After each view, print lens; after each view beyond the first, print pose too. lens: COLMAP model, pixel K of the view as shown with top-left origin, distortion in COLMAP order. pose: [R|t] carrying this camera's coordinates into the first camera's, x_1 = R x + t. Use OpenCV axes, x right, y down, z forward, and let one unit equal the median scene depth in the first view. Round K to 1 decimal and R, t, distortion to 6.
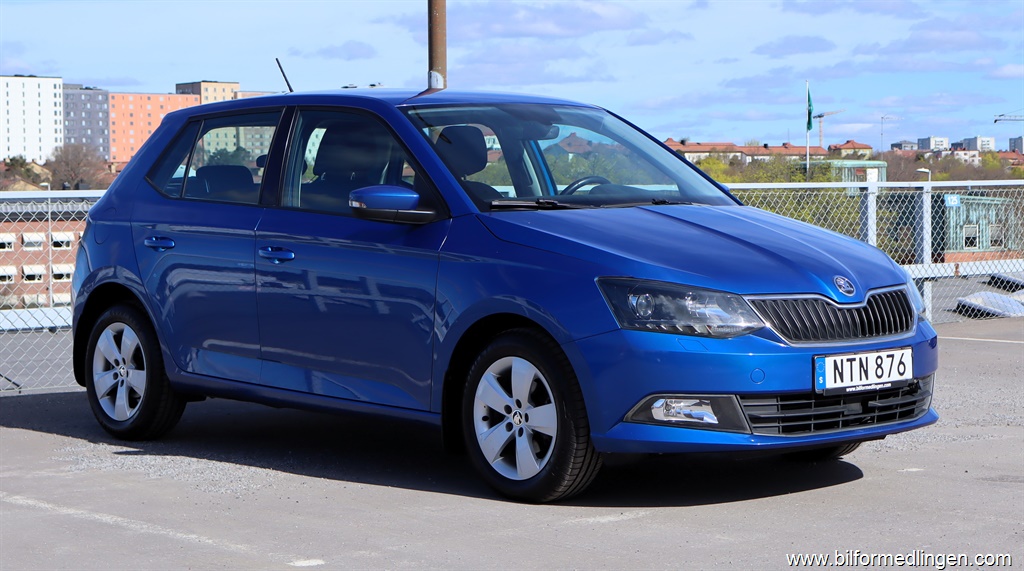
lens RADIAL K [[2266.2, 0, 506.8], [0, 2266.2, 287.7], [0, 0, 1]] dist [0.010059, 0.000000]
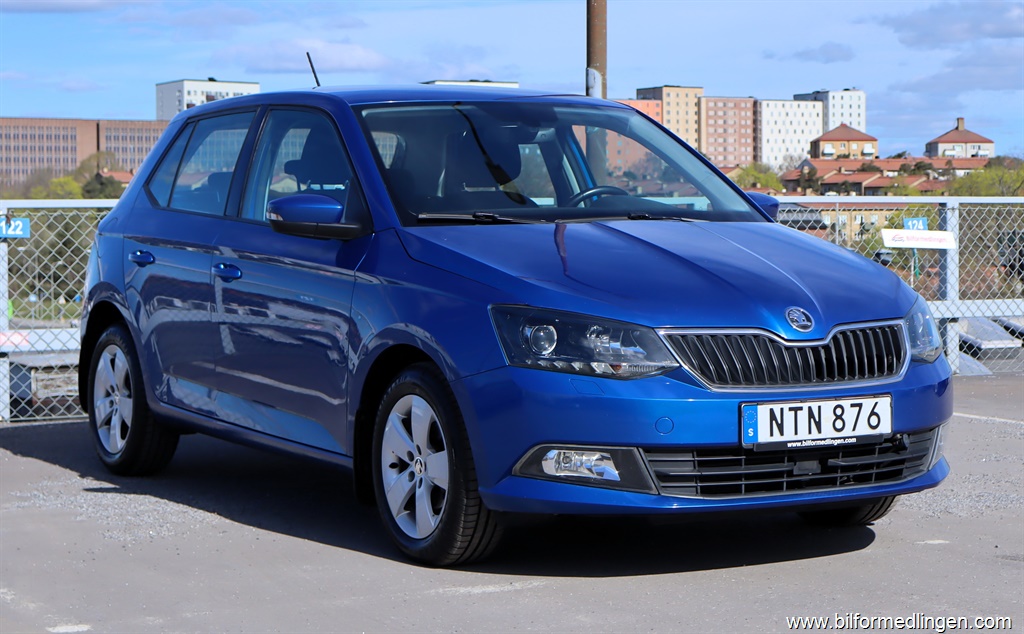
lens RADIAL K [[2407.4, 0, 516.1], [0, 2407.4, 313.5], [0, 0, 1]] dist [-0.028591, 0.000000]
pose [[0.978278, 0.017381, -0.206566, 0.228486], [-0.016715, 0.999848, 0.004970, -0.005720], [0.206621, -0.001409, 0.978420, 0.113548]]
